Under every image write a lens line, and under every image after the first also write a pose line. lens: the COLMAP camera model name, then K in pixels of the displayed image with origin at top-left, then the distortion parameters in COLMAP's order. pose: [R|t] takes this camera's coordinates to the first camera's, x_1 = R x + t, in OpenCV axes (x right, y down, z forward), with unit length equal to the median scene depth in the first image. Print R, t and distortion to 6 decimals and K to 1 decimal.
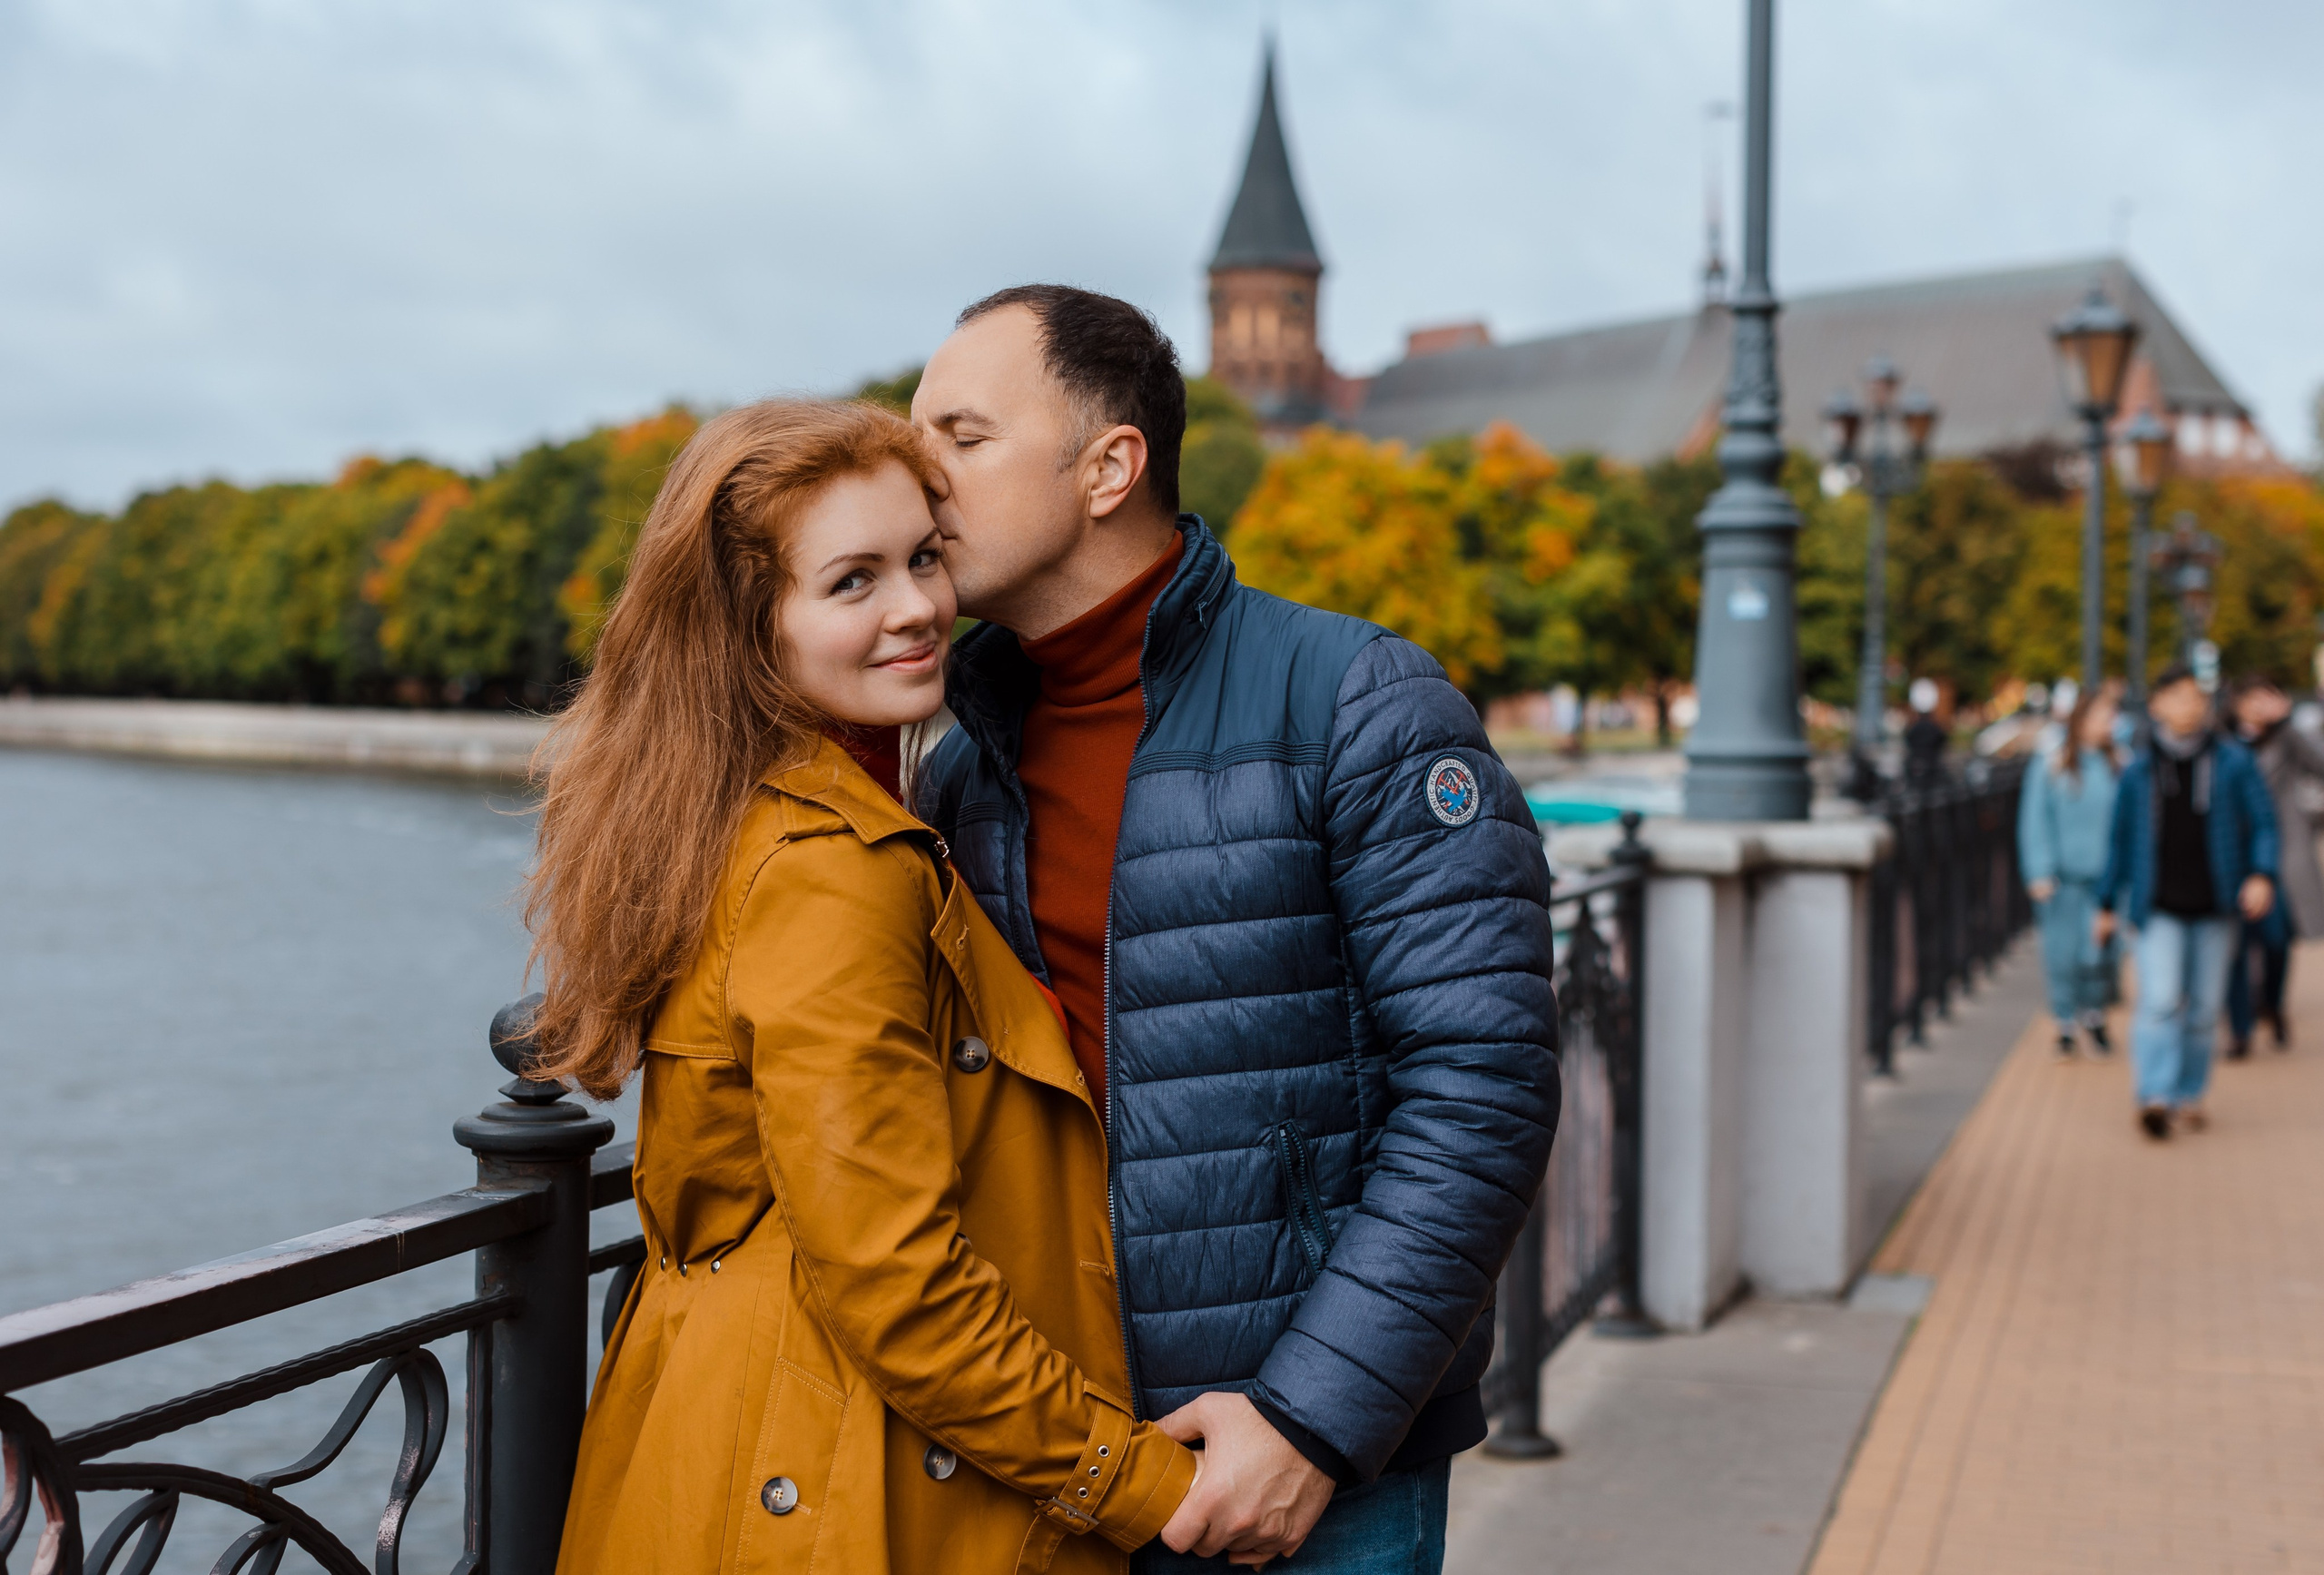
lens RADIAL K [[3665.8, 0, 1107.8], [0, 3665.8, 739.3], [0, 0, 1]] dist [0.023157, -0.017238]
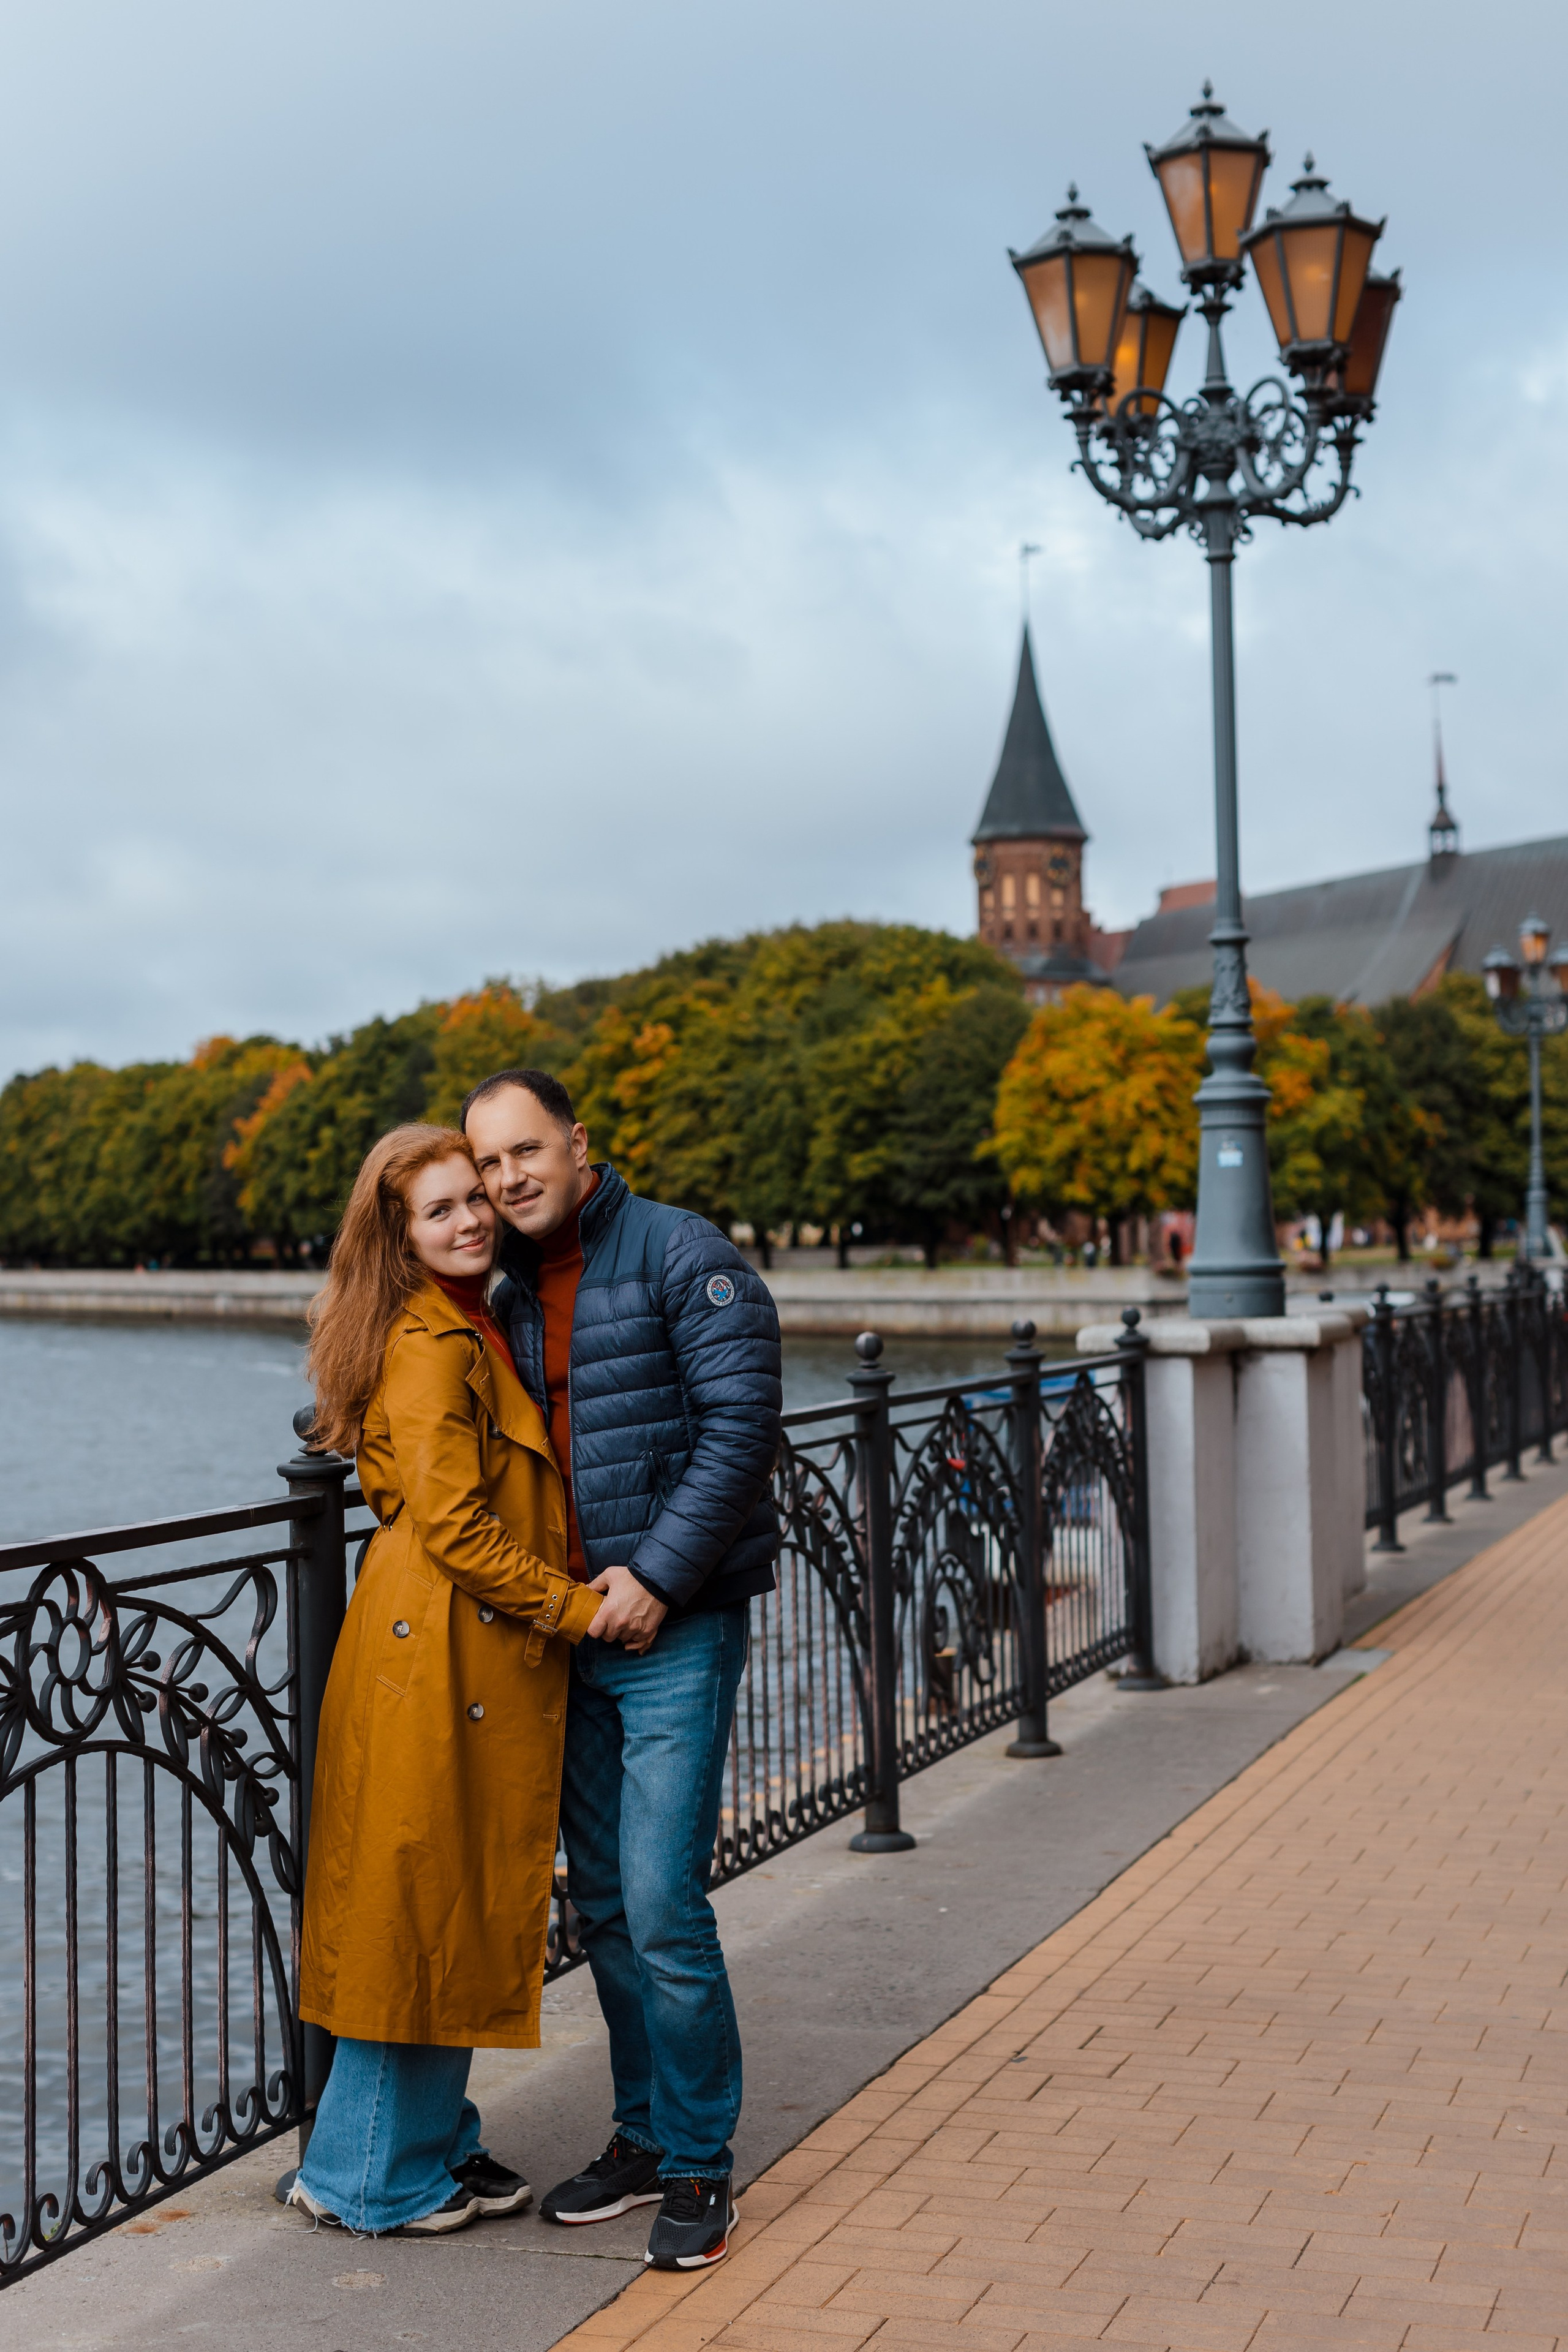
lens RADIAL K [[3383.5, 0, 783.4], [0, 3383.5, 1235.6], [0, 0, 1]] dist [0.045085, -0.095434]
pose [[0.998827, -0.032113, -0.036244, 0.053449], [0.031697, 0.999426, -0.011971, 0.002120], [0.036607, 0.010808, 0.999271, -0.266756]]
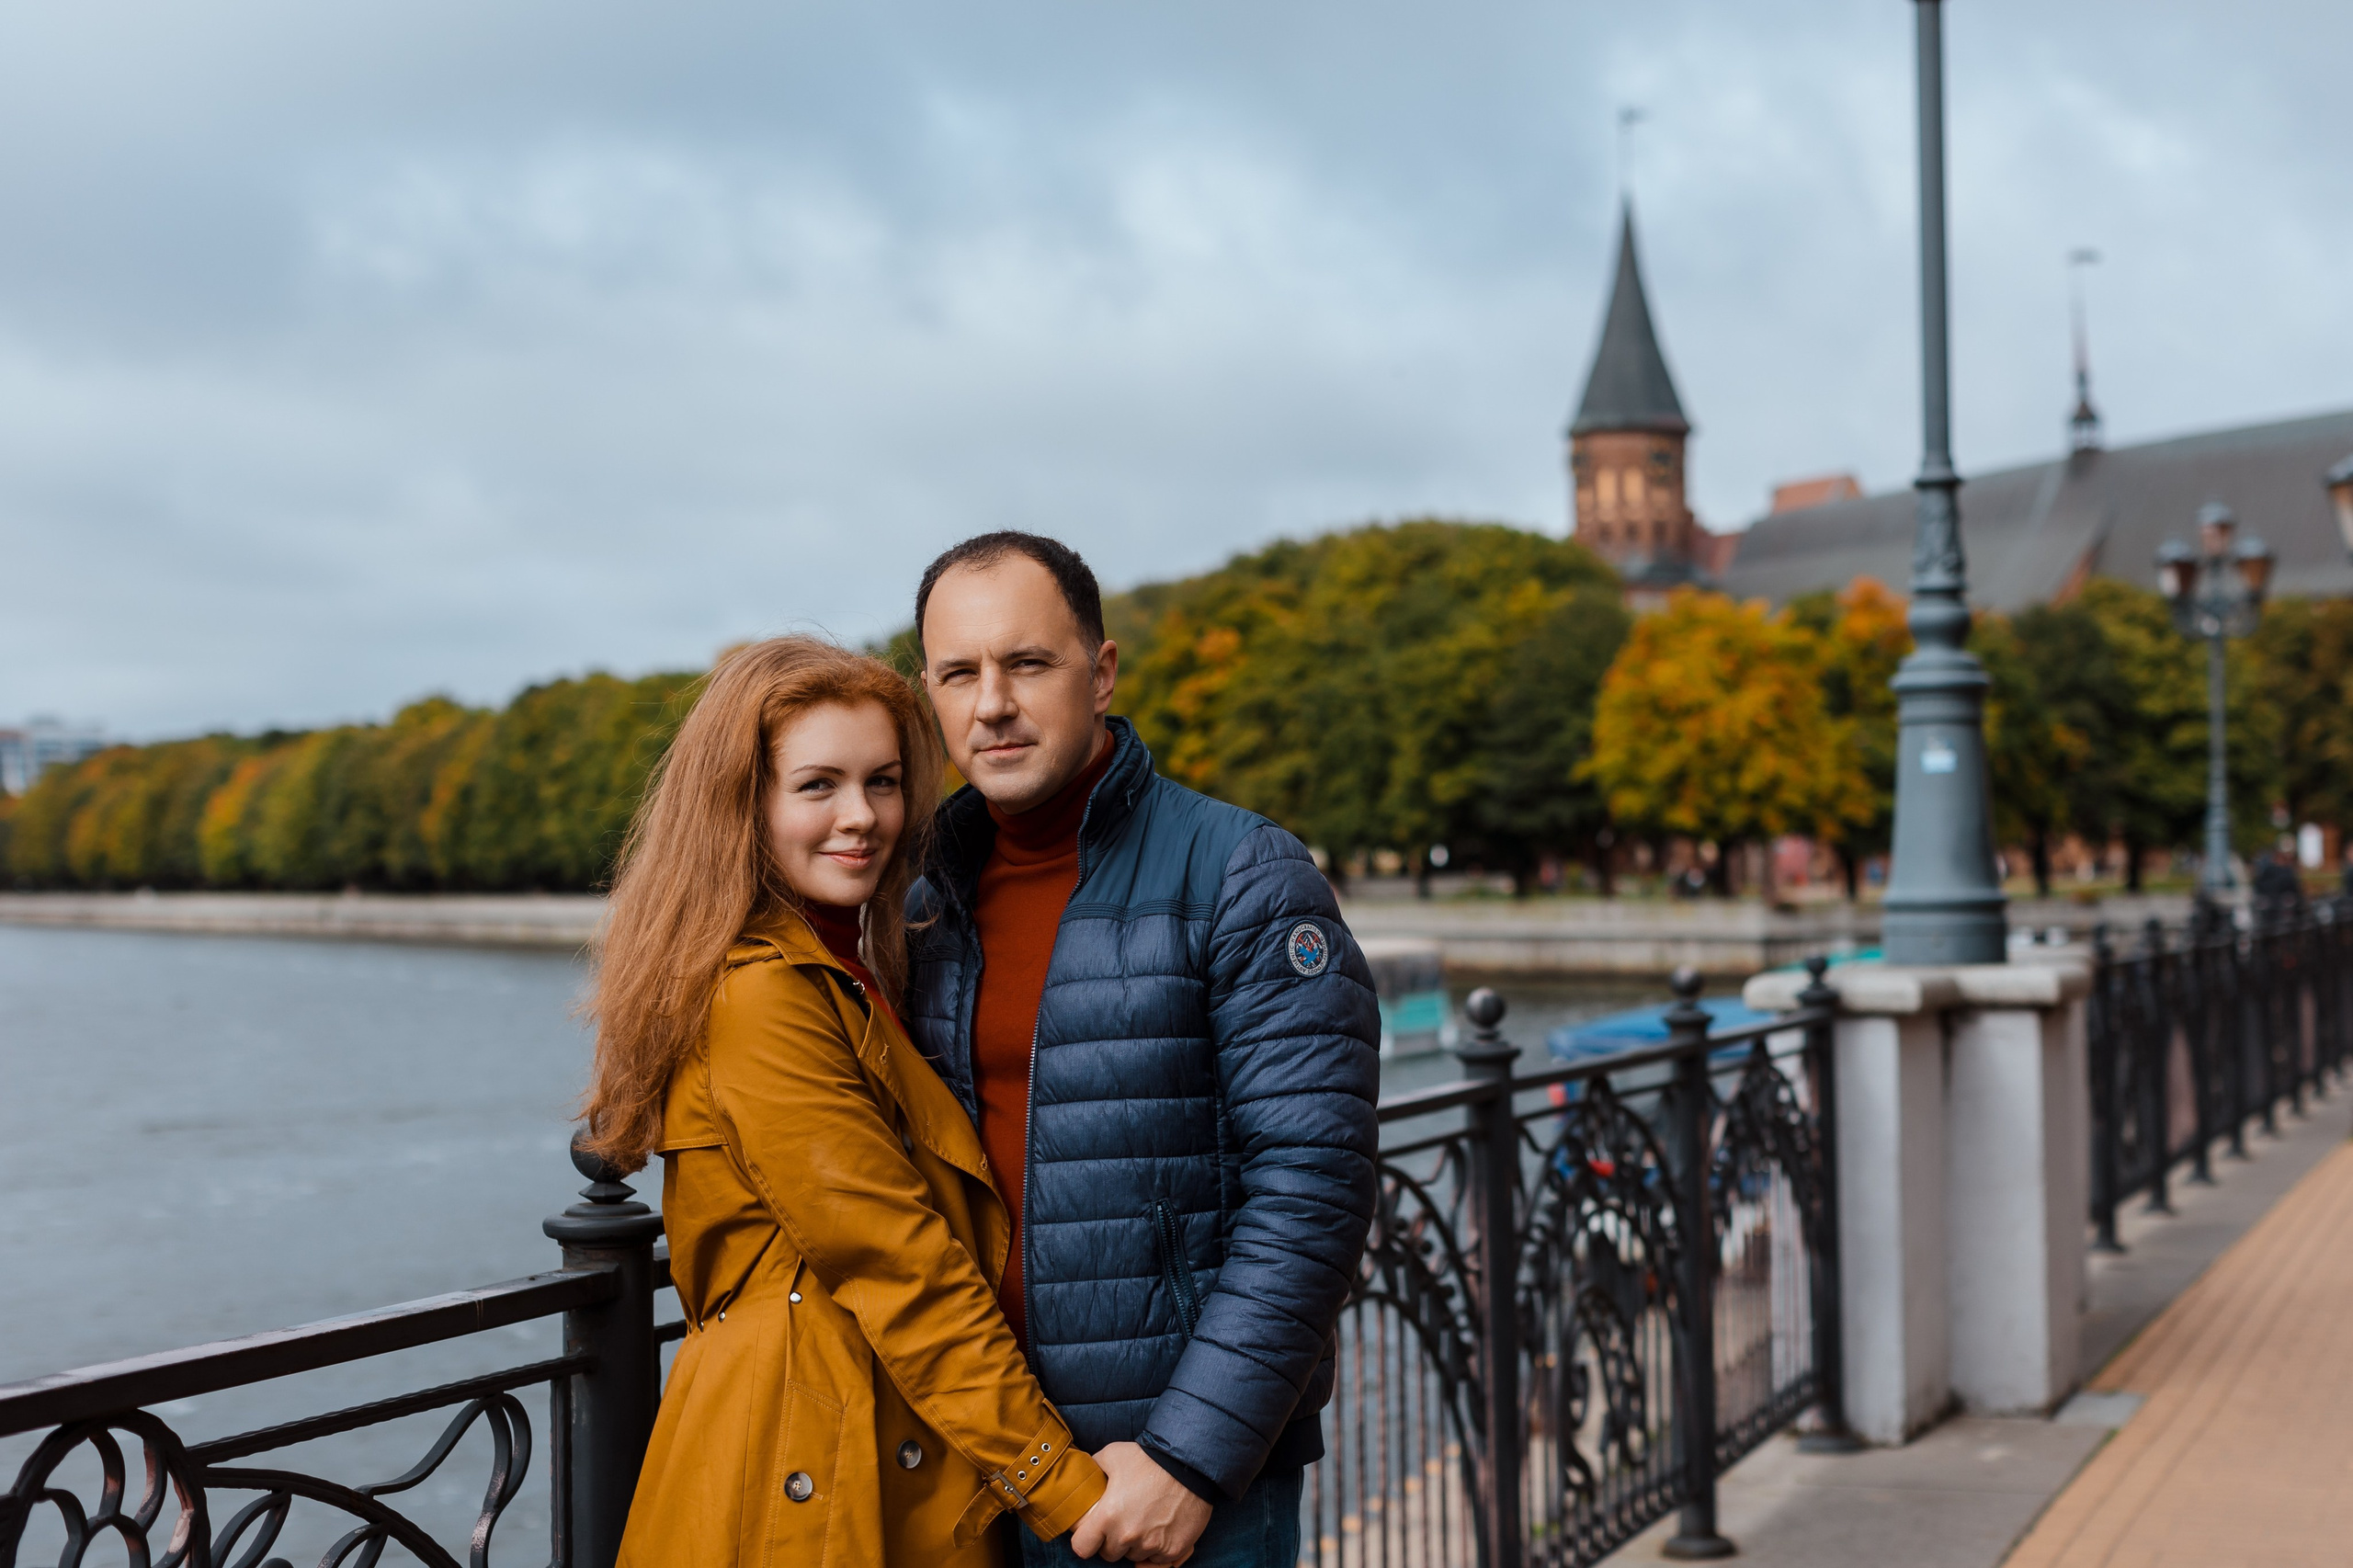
lens RADIAL K [[3664.6, 0, 1267.0], [0, 3664.6, 780.9], [0, 0, 1]] dist [0.030622, -0.059839]
pose [[0.997745, -0.028858, -0.060606, 0.044757], [0.026753, 0.999020, -0.035272, 0.001562], [0.061565, 0.033571, 0.997538, -0.073194]]
